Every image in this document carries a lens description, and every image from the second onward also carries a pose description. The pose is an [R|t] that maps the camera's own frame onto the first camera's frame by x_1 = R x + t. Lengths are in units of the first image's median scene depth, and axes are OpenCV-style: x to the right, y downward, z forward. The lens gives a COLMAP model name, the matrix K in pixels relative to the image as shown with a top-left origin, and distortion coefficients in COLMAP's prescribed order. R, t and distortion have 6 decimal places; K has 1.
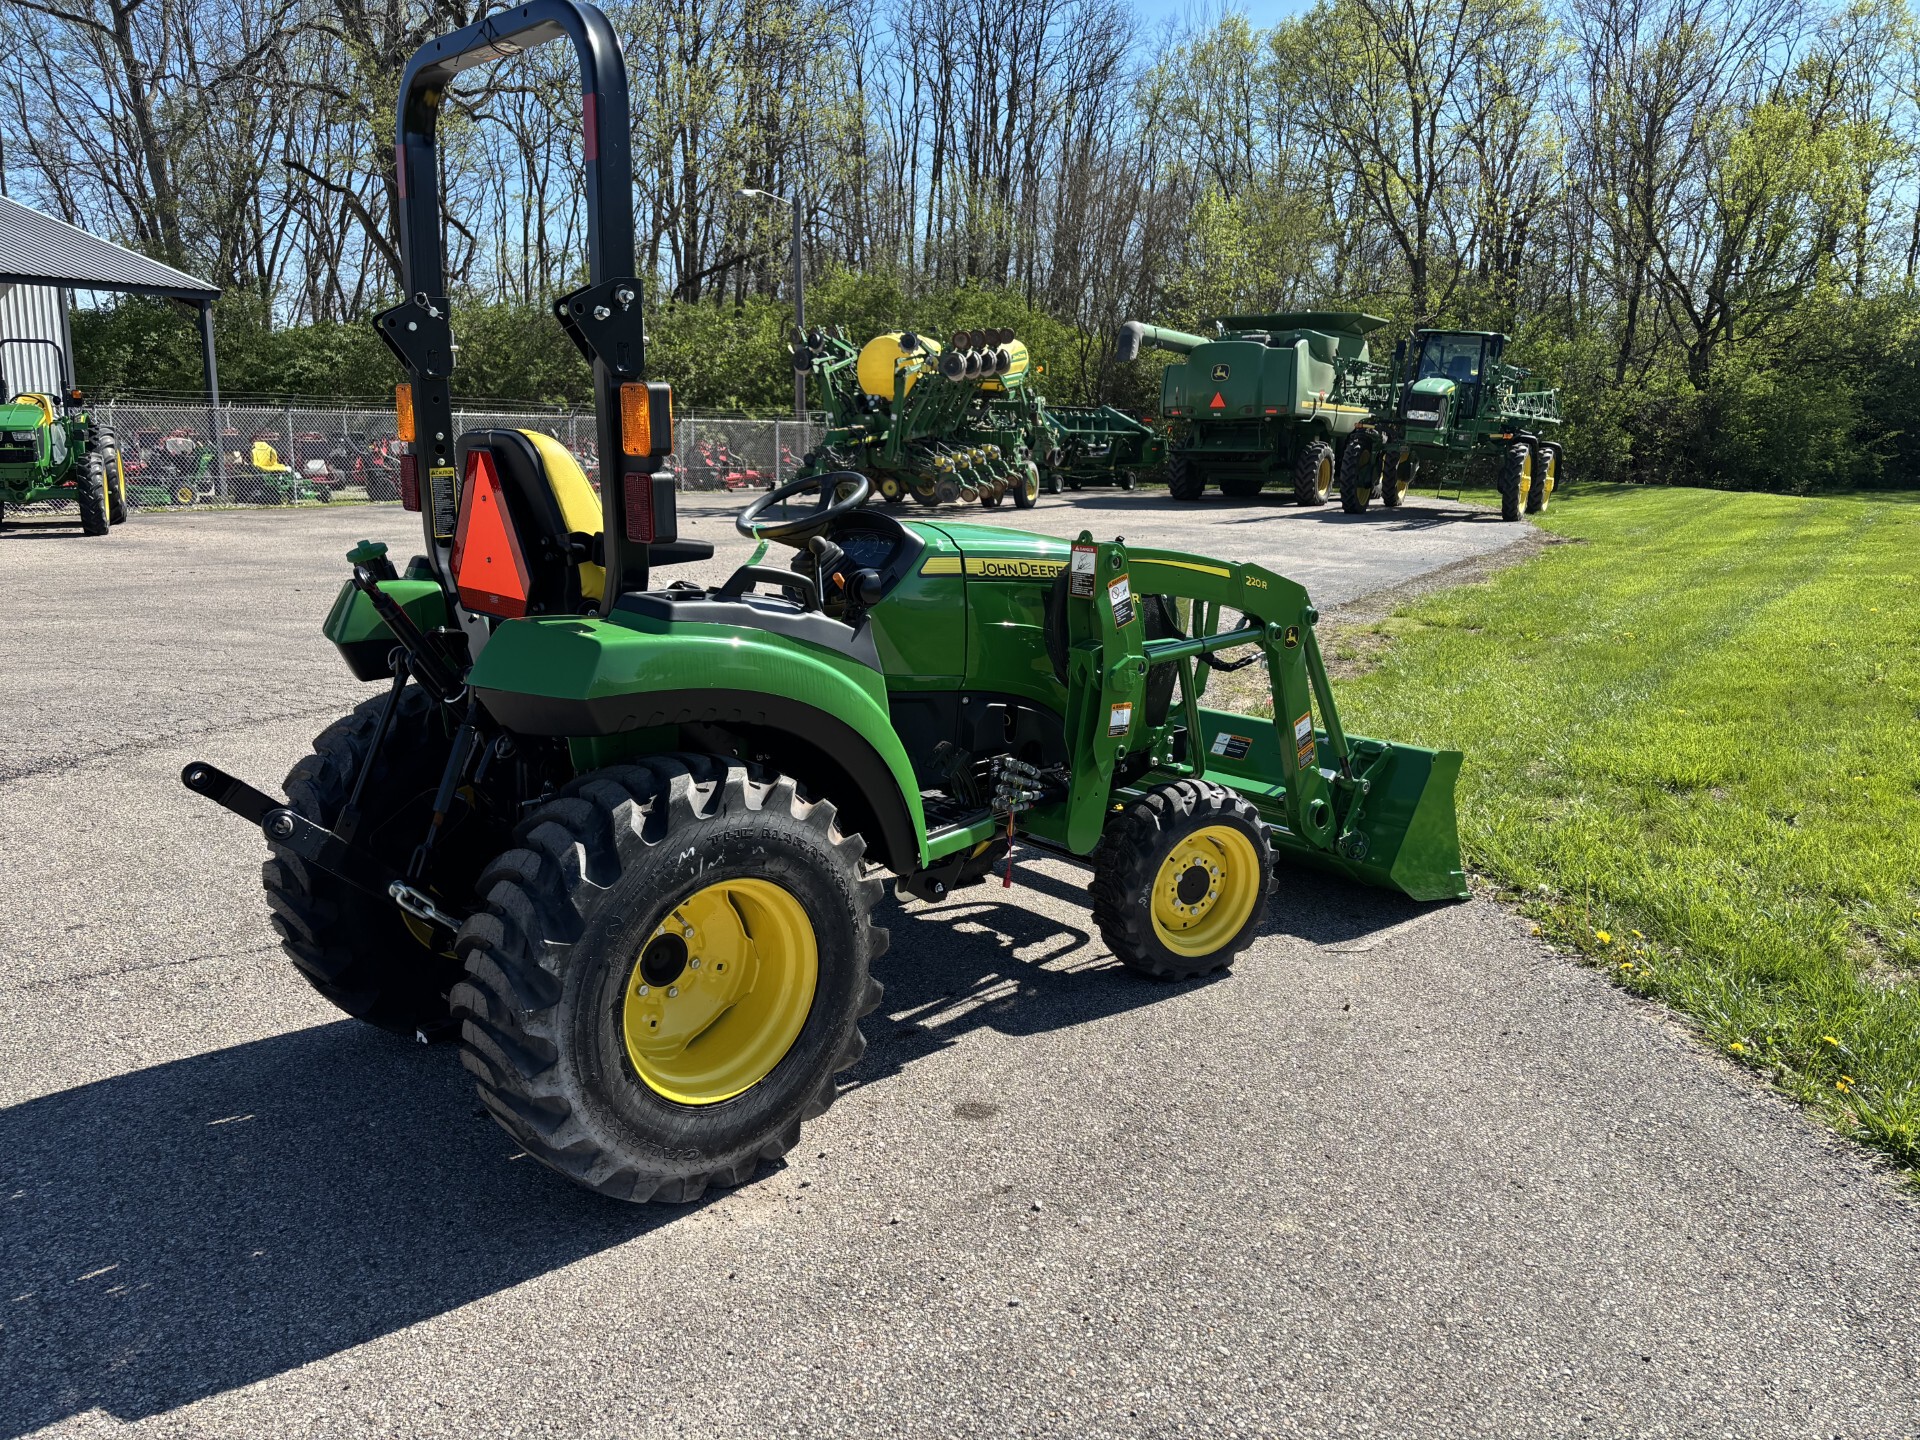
lens RADIAL K [[1473.7, 0, 972.0], [0, 1473.7, 713.7], [0, 0, 1]] dist [0.053644, -0.038850]
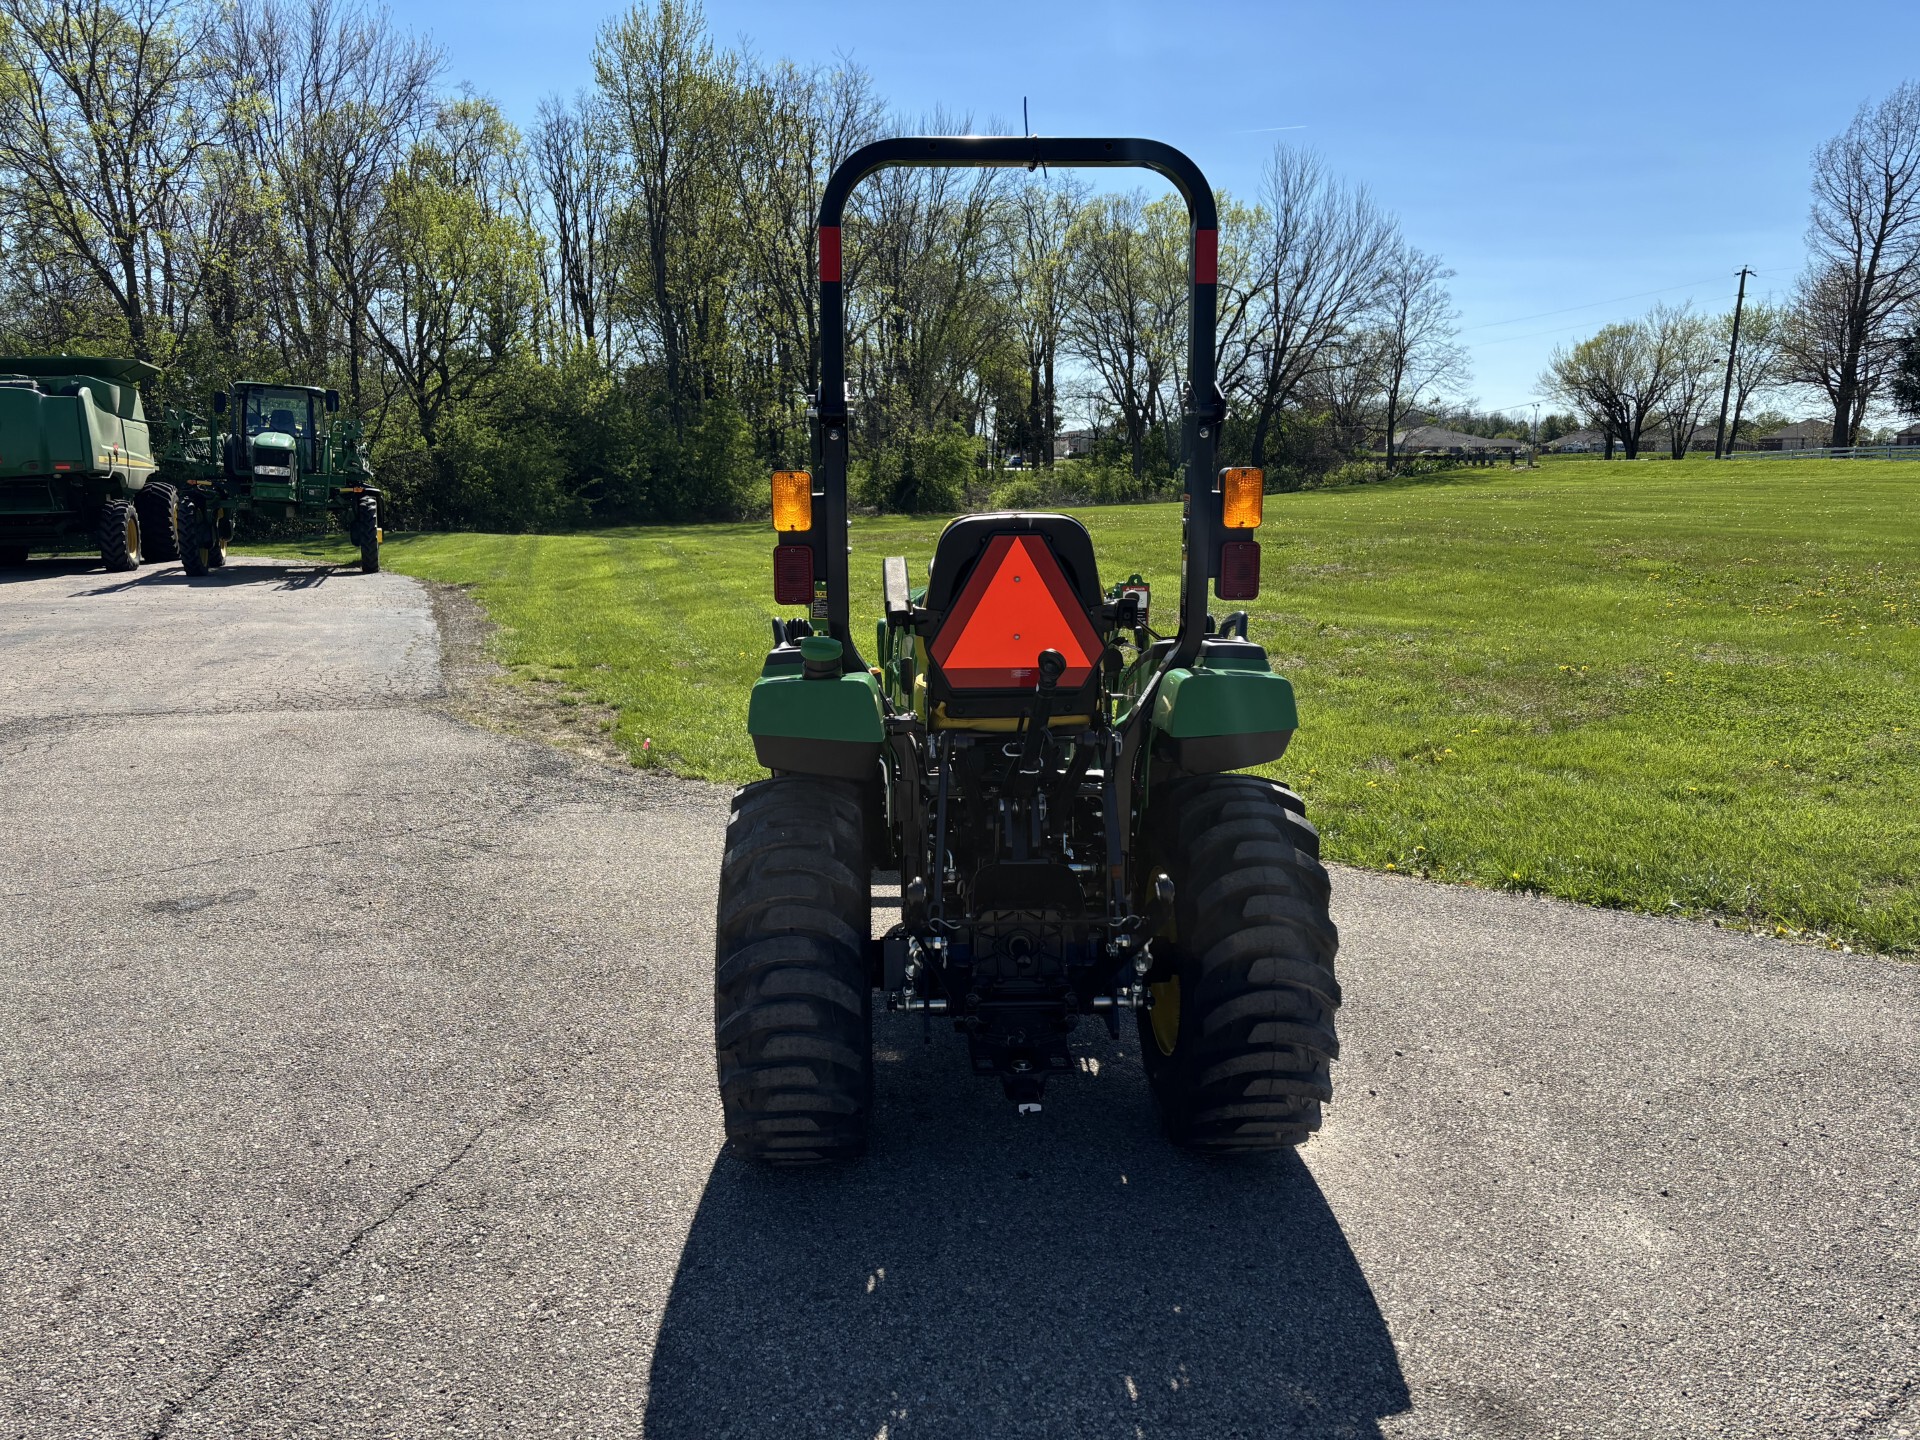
lens RADIAL K [[1470.9, 0, 937.2], [0, 1470.9, 723.3], [0, 0, 1]] dist [0.011478, 0.001328]
pose [[0.644006, -0.147110, 0.750743, -0.112088], [0.165177, 0.984928, 0.051306, -0.010493], [-0.746975, 0.090964, 0.658599, 0.036002]]
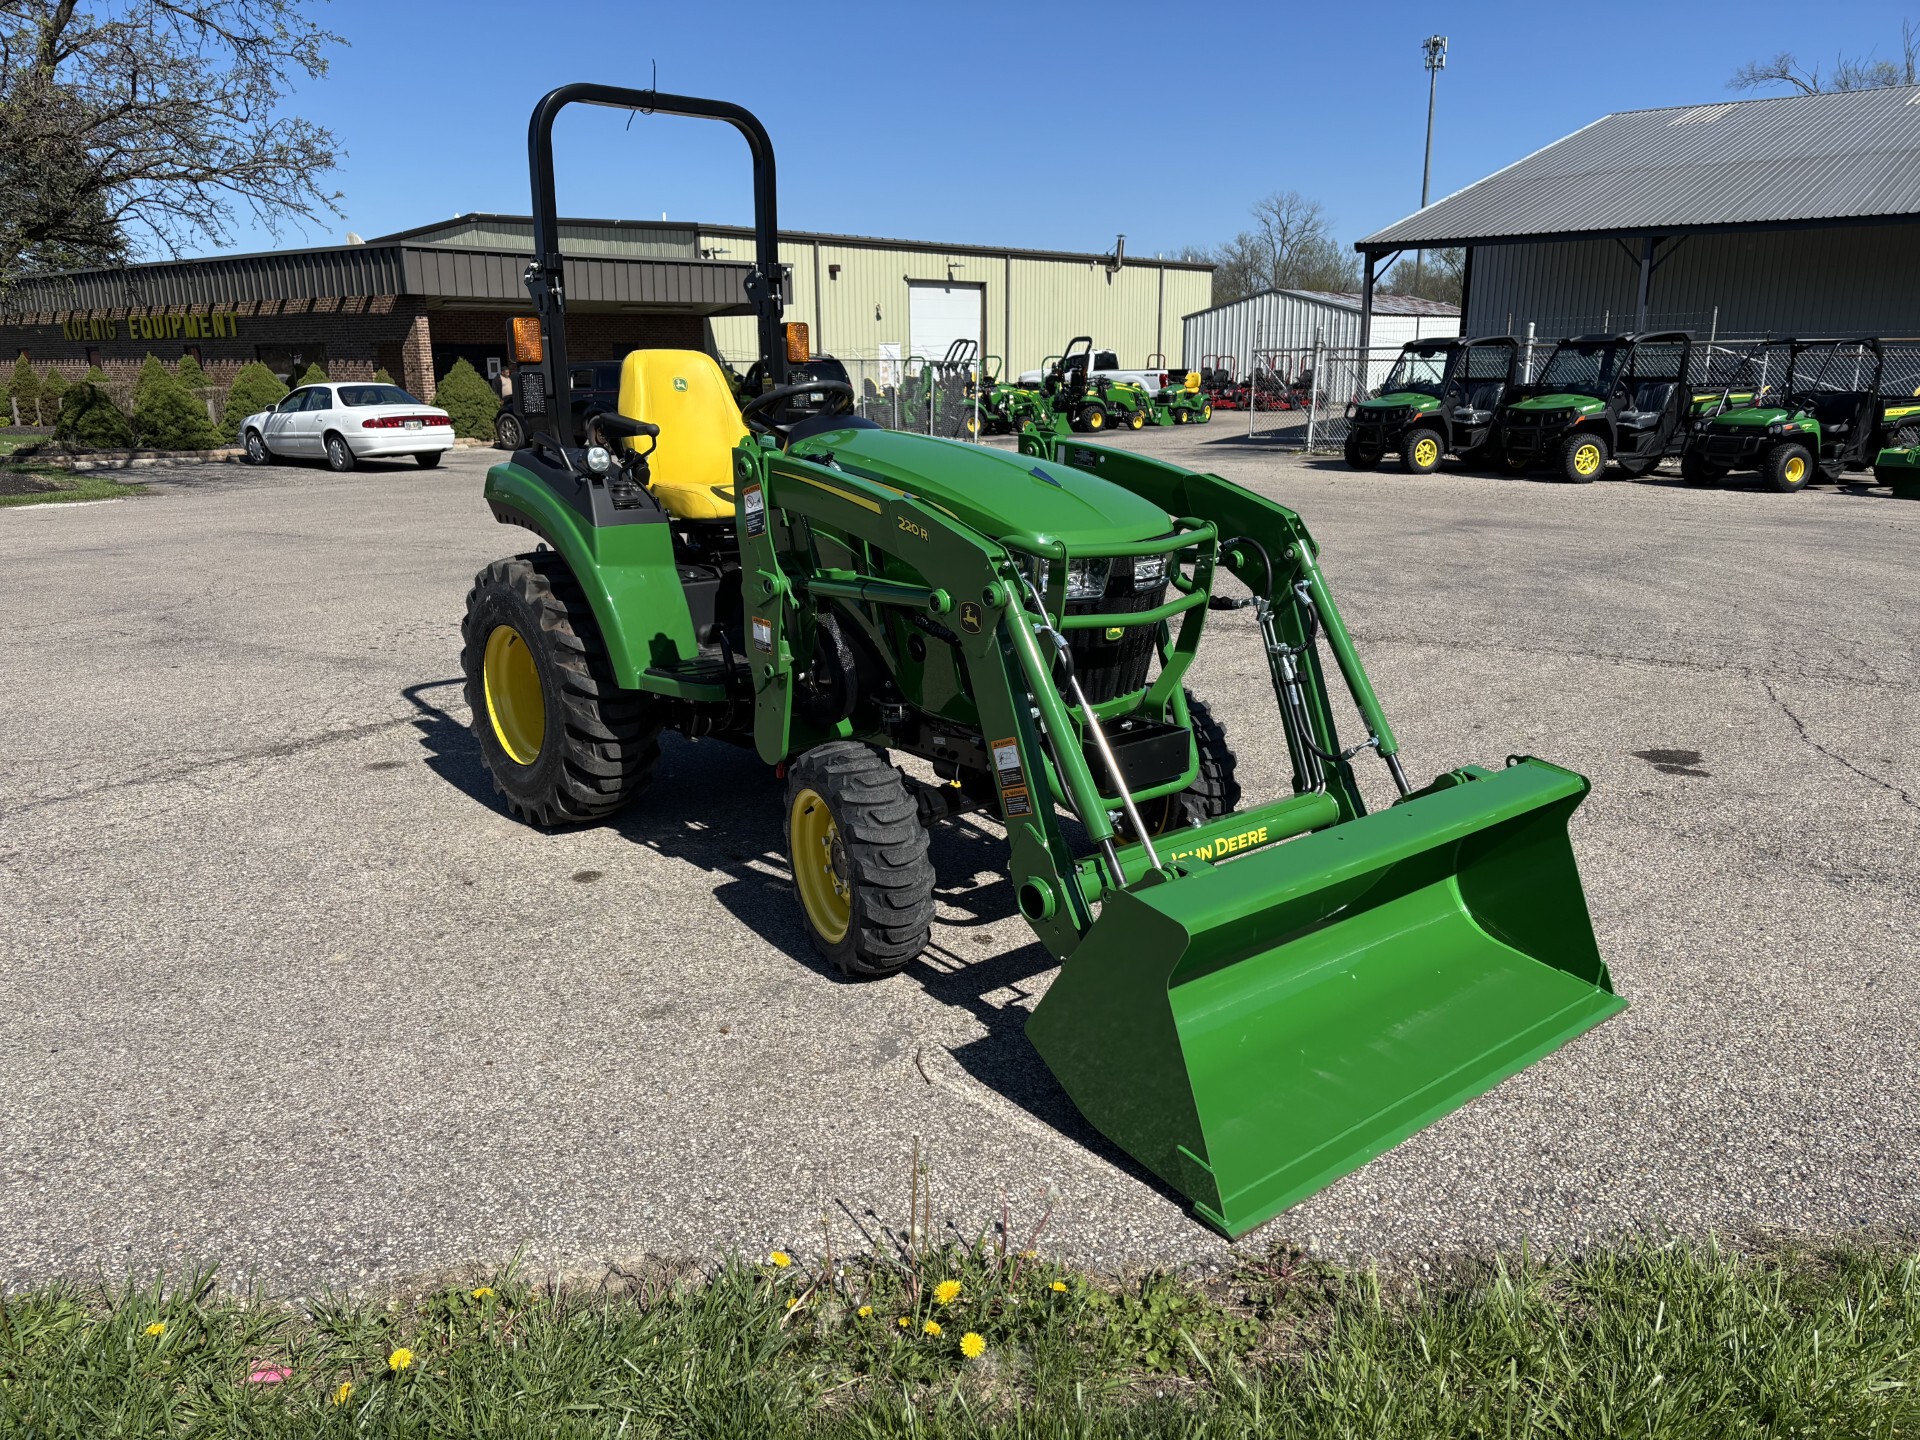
lens RADIAL K [[1486.5, 0, 960.0], [0, 1486.5, 720.0], [0, 0, 1]] dist [-0.001604, -0.003038]
pose [[-0.076767, 0.215907, -0.973392, 1.066544], [-0.189799, 0.955256, 0.226853, -0.191383], [0.978817, 0.202164, -0.032354, 1.178677]]
